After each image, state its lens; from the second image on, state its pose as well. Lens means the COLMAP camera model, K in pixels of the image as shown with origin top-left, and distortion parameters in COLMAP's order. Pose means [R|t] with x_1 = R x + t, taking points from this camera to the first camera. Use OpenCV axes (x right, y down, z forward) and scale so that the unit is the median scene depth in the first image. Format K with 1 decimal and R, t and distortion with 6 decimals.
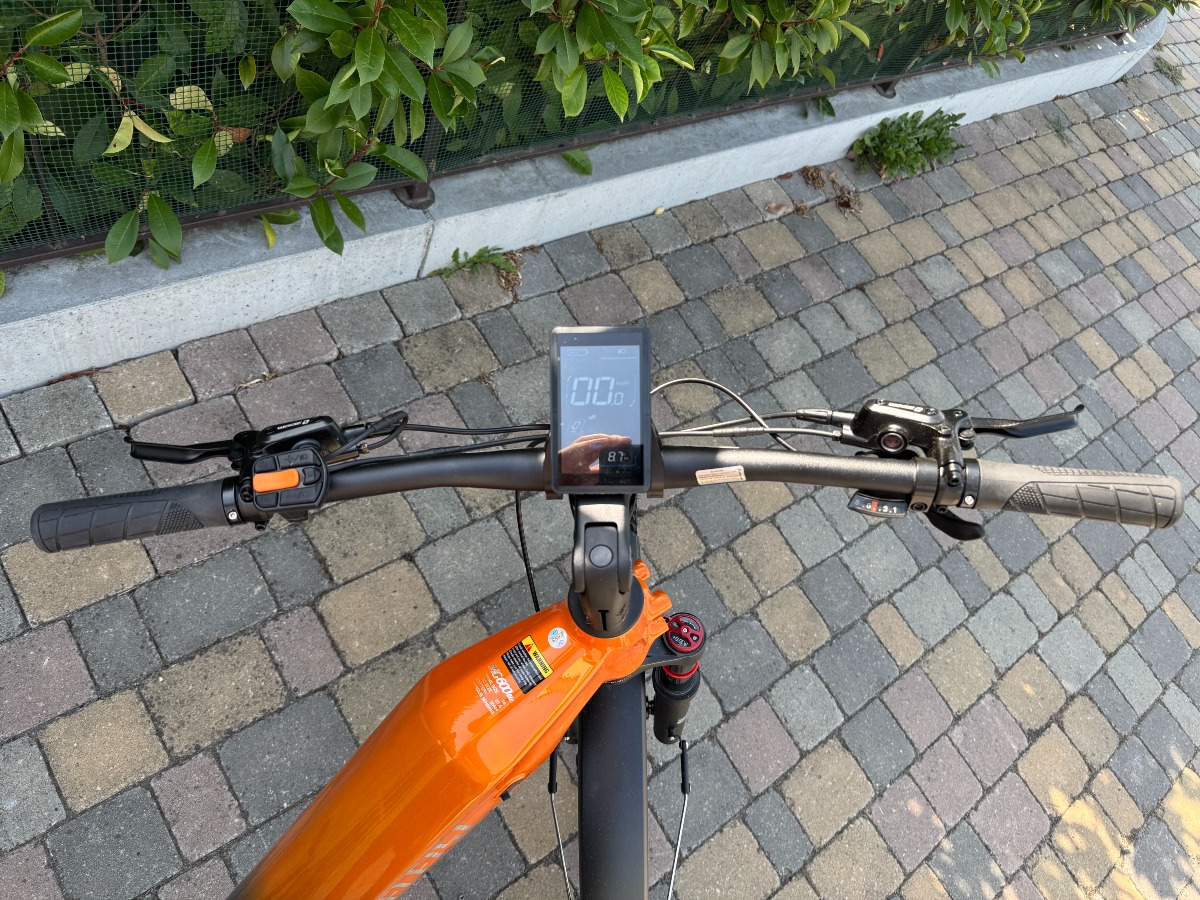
lens RADIAL K [[849.4, 0, 598.3], [0, 849.4, 463.4], [0, 0, 1]] dist [0.001495, -0.009669]
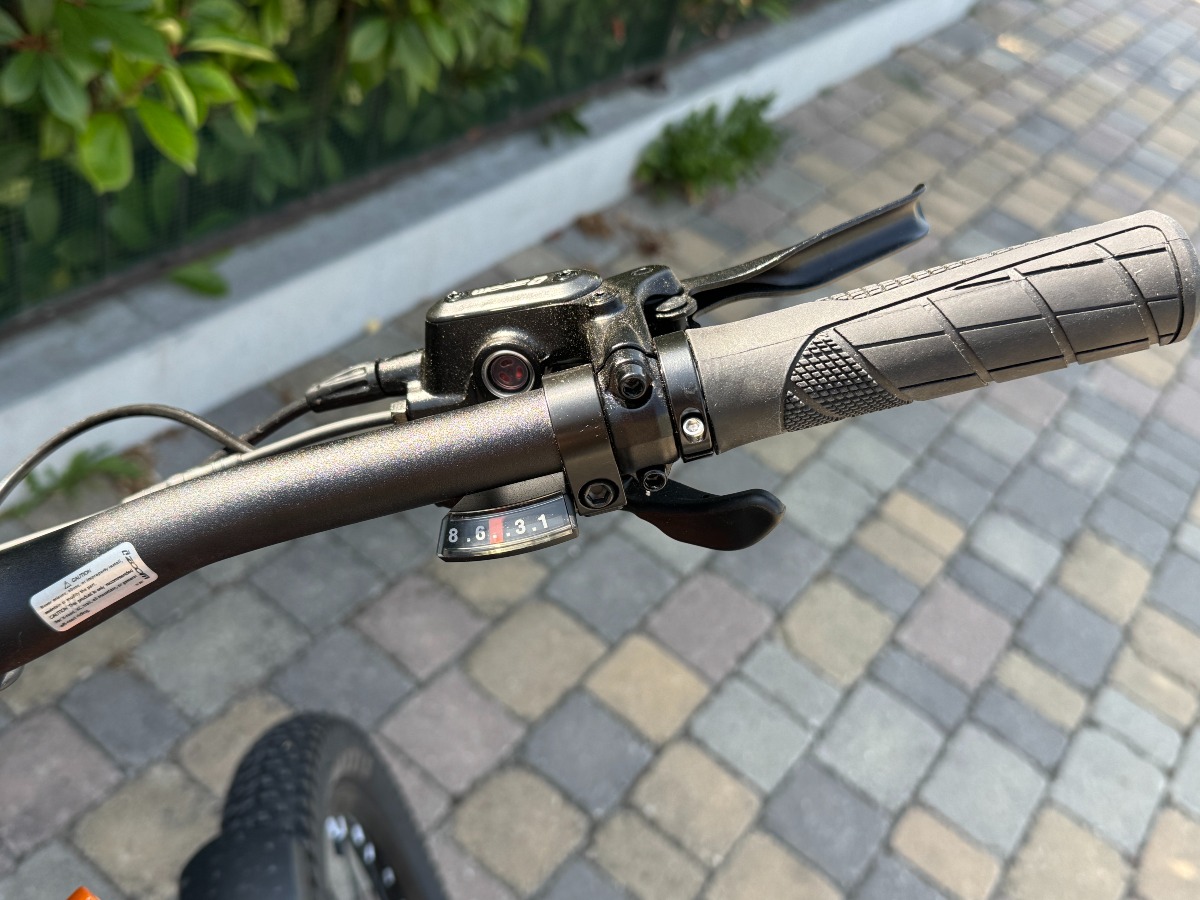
lens RADIAL K [[1198.2, 0, 597.6], [0, 1198.2, 456.3], [0, 0, 1]] dist [0.172316, -0.445861]
pose [[0.945176, -0.299057, 0.131174, 0.096585], [0.321376, 0.923120, -0.211110, 0.046835], [-0.057955, 0.241692, 0.968621, 0.145765]]
